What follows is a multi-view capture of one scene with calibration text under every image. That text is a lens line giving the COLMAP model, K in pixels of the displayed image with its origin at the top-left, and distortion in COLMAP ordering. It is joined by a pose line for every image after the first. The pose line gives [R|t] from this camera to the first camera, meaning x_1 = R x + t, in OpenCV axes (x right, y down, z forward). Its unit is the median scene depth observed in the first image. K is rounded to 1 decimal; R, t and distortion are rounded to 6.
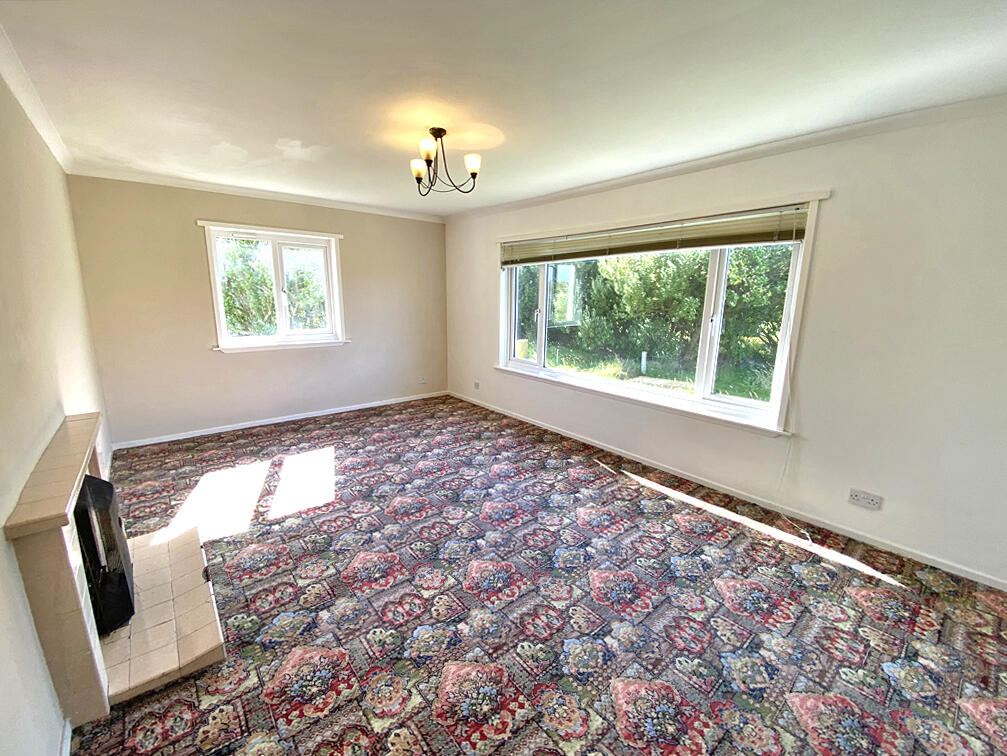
lens RADIAL K [[410.0, 0, 512.3], [0, 410.0, 378.0], [0, 0, 1]] dist [-0.008129, -0.004569]
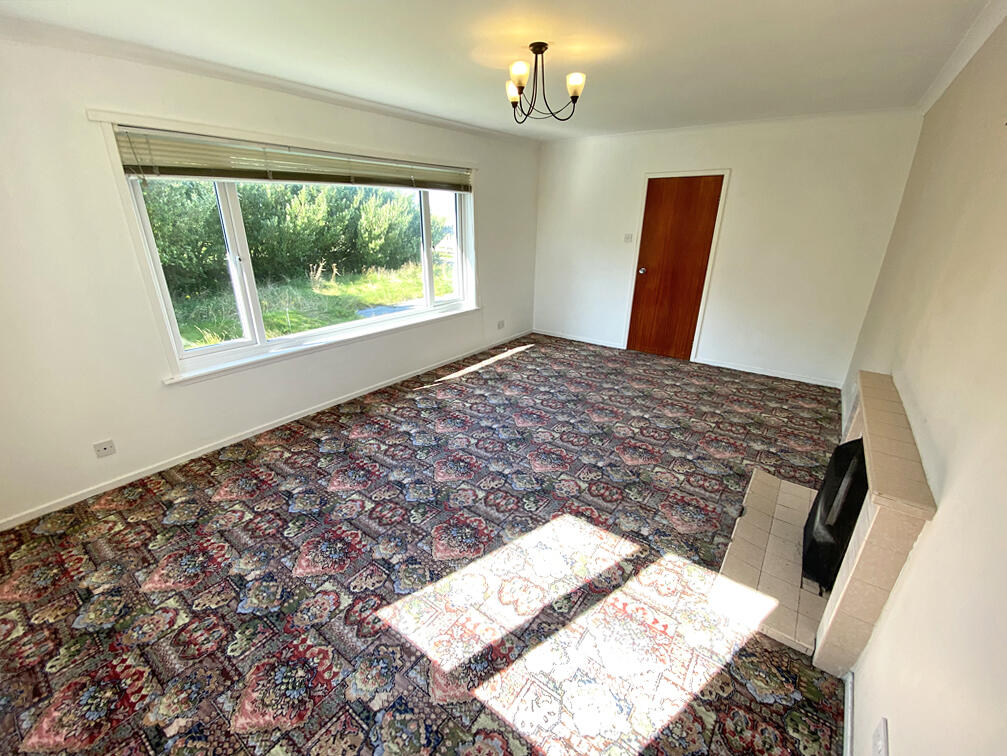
lens RADIAL K [[410.0, 0, 513.3], [0, 410.0, 372.8], [0, 0, 1]] dist [-0.008129, -0.004569]
pose [[-0.210532, -0.355275, 0.910745, -0.814261], [0.204770, 0.894932, 0.396442, -0.208939], [-0.955900, 0.269957, -0.115662, 0.886546]]
